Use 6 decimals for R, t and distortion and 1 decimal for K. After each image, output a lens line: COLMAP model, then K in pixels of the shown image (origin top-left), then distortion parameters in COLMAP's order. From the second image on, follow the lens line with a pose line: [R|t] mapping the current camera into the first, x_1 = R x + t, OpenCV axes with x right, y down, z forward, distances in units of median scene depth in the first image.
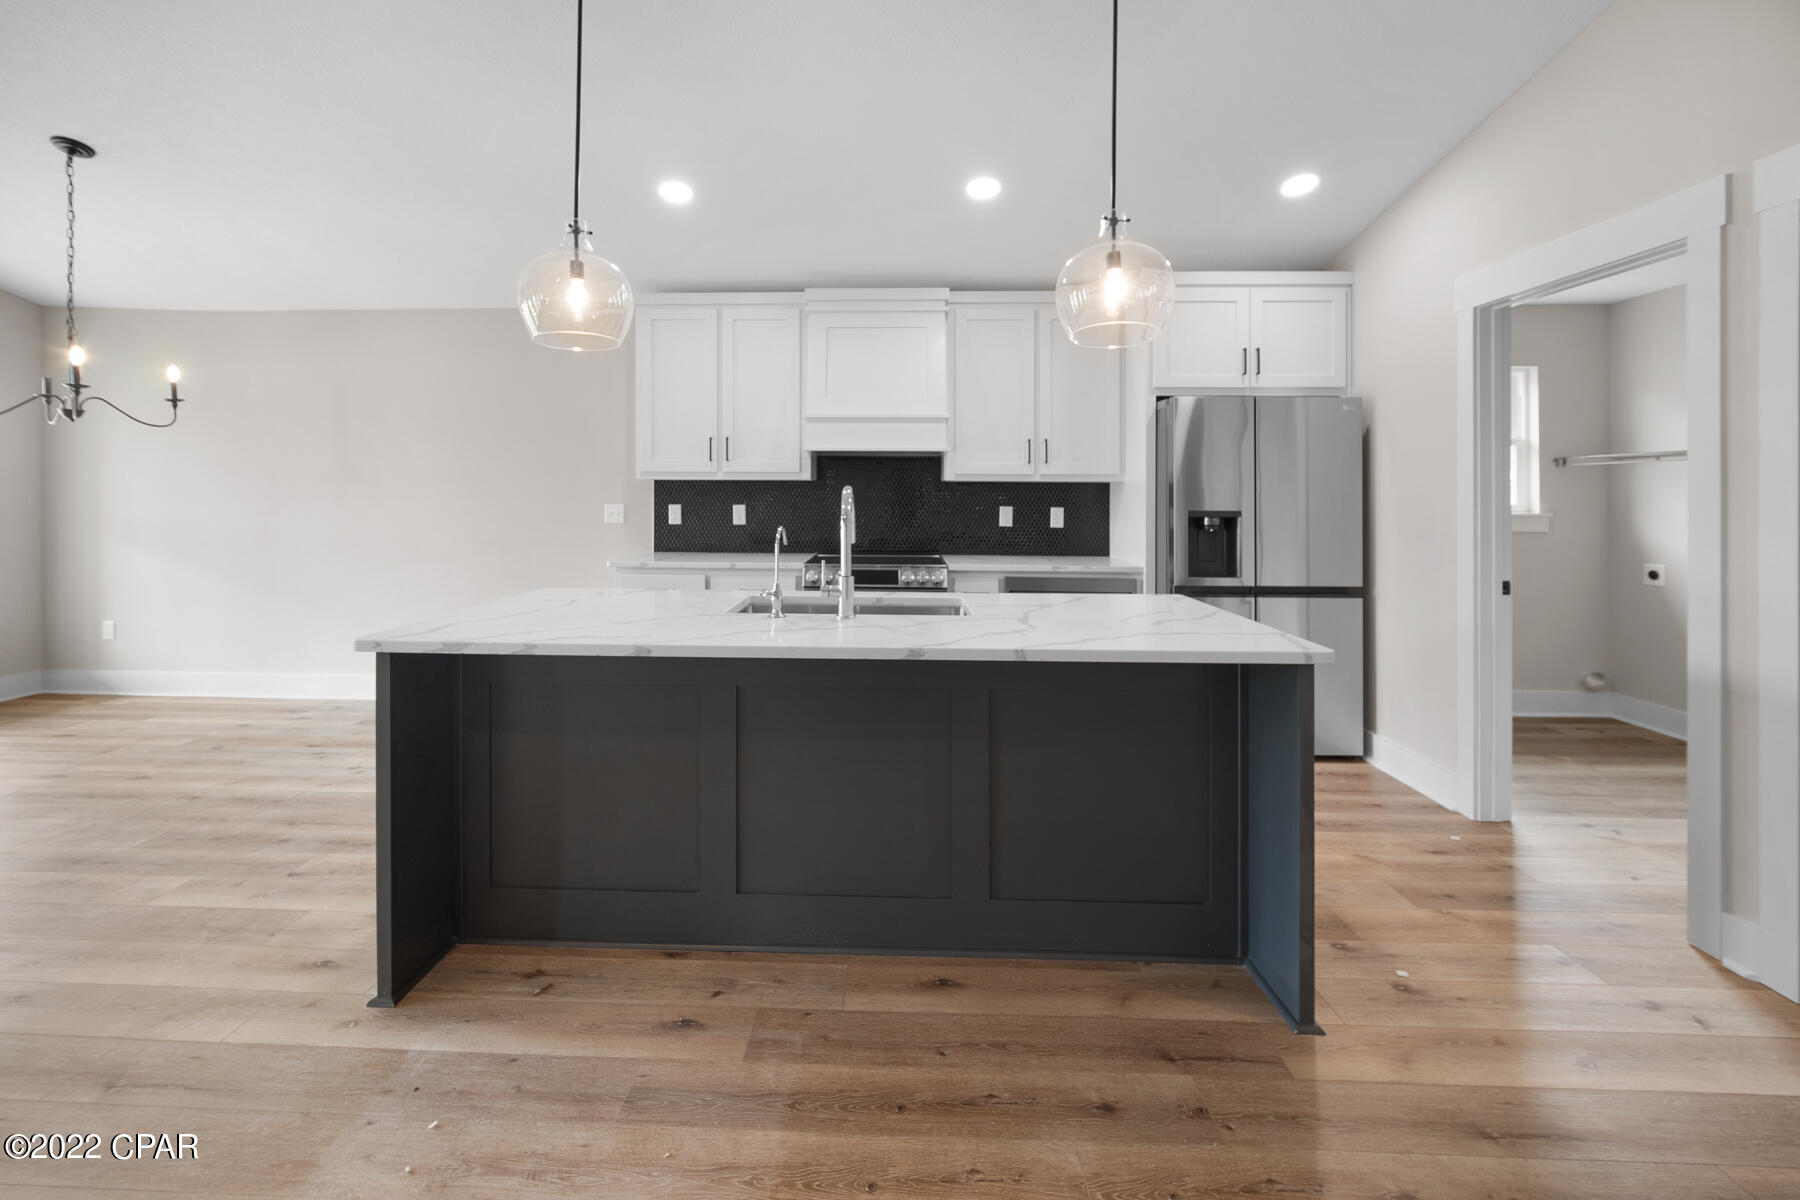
lens RADIAL K [[759.6, 0, 875.3], [0, 759.6, 499.6], [0, 0, 1]] dist [-0.003159, 0.000267]
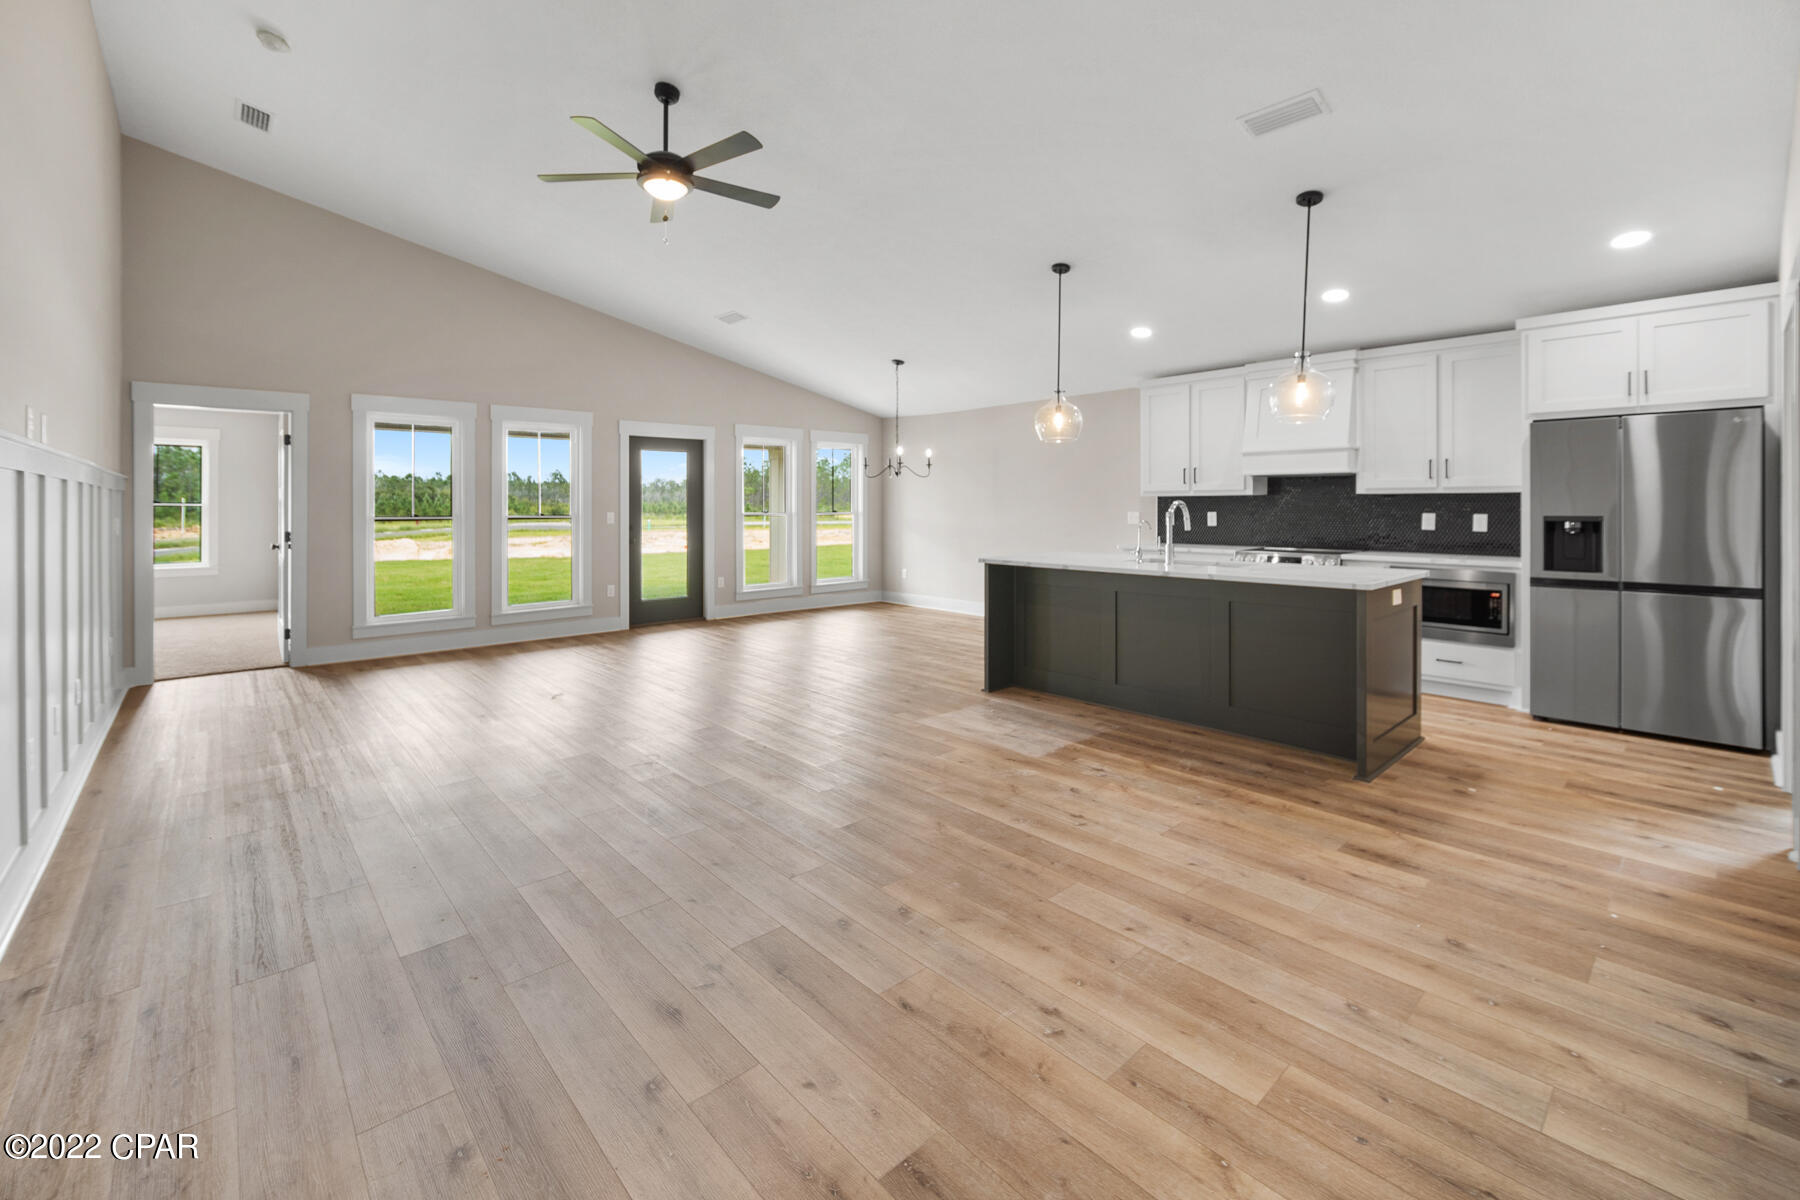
lens RADIAL K [[758.4, 0, 879.8], [0, 758.4, 508.0], [0, 0, 1]] dist [-0.003731, 0.000554]
pose [[0.692054, -0.003922, -0.721835, 0.555760], [0.000720, 0.999988, -0.004743, 0.006738], [0.721845, 0.002762, 0.692049, -0.616203]]
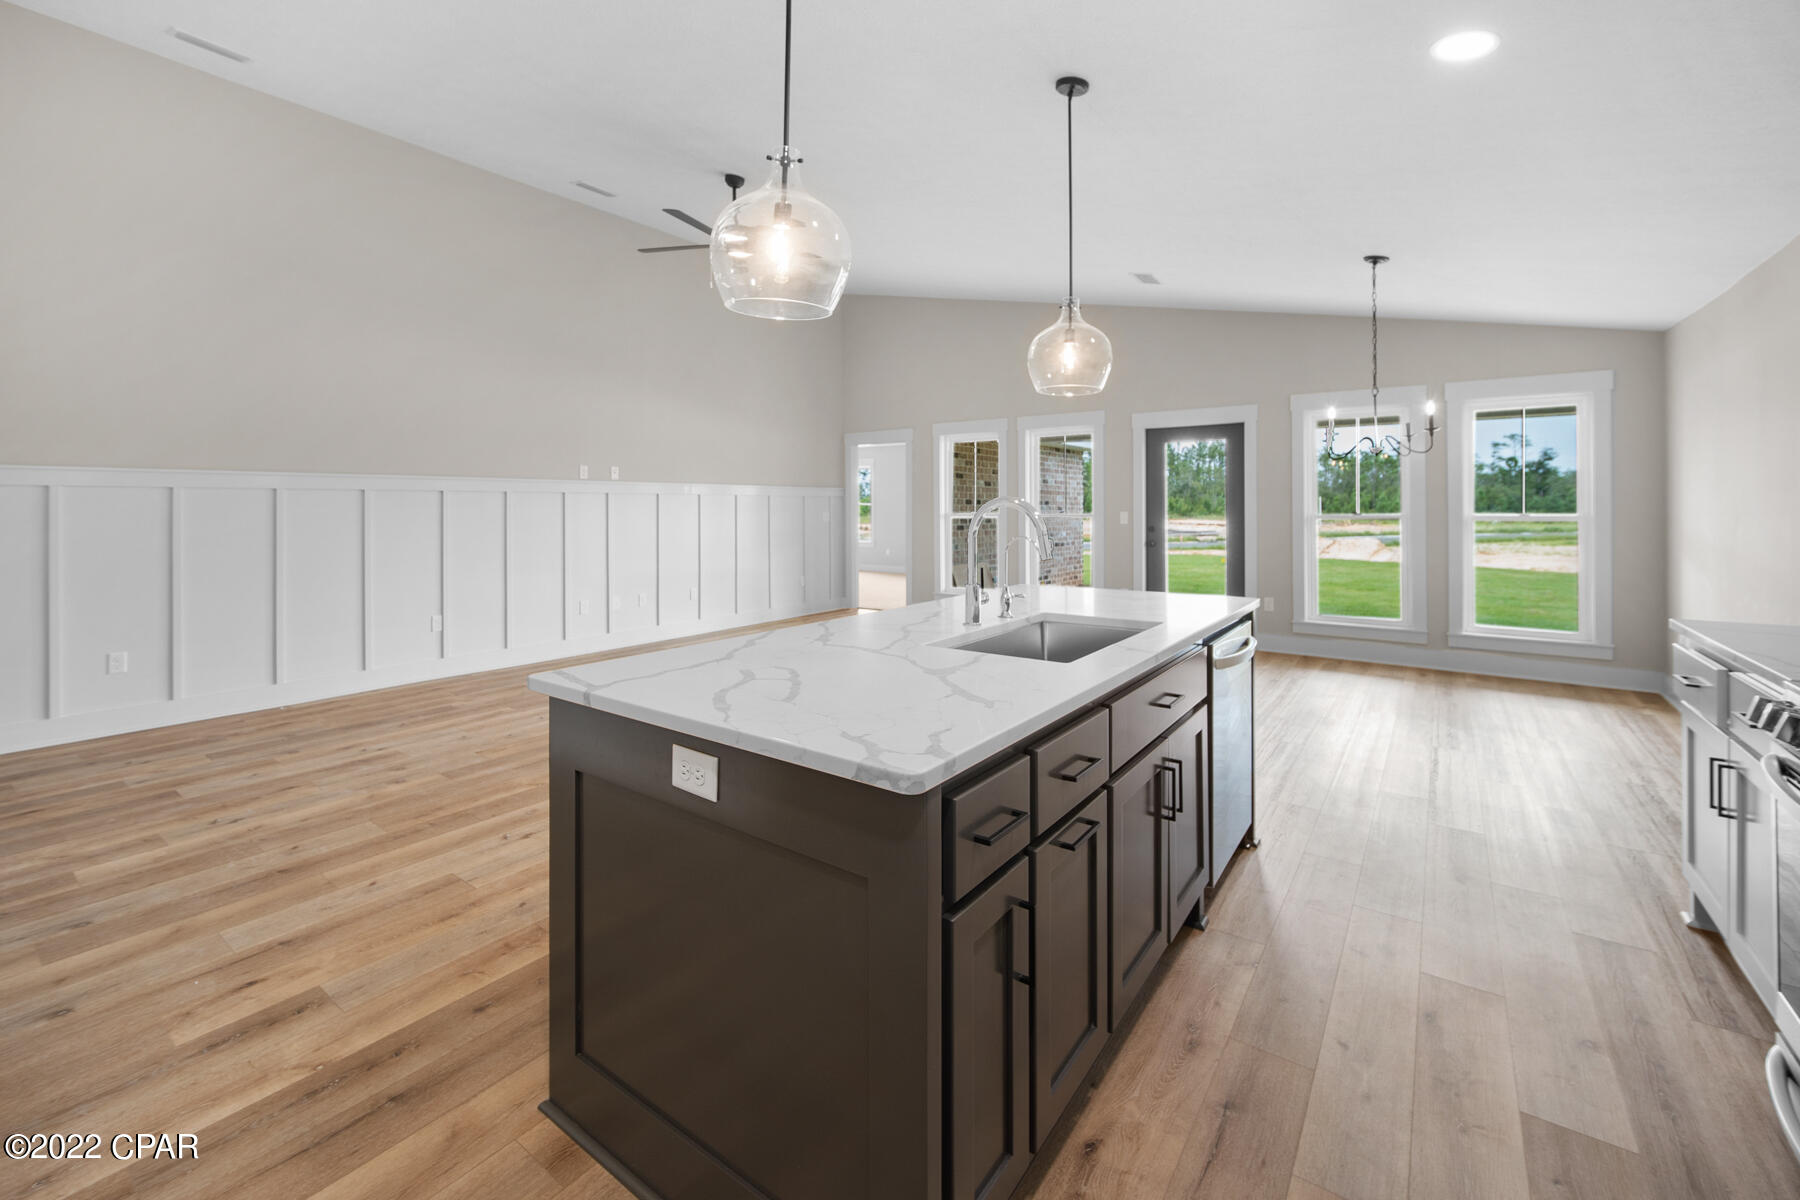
lens RADIAL K [[758.4, 0, 868.1], [0, 758.4, 499.1], [0, 0, 1]] dist [-0.003731, 0.000554]
pose [[-0.573746, -0.010857, -0.818961, 0.547282], [-0.006400, 0.999941, -0.008772, -0.003569], [0.819008, 0.000209, -0.573782, 0.903104]]
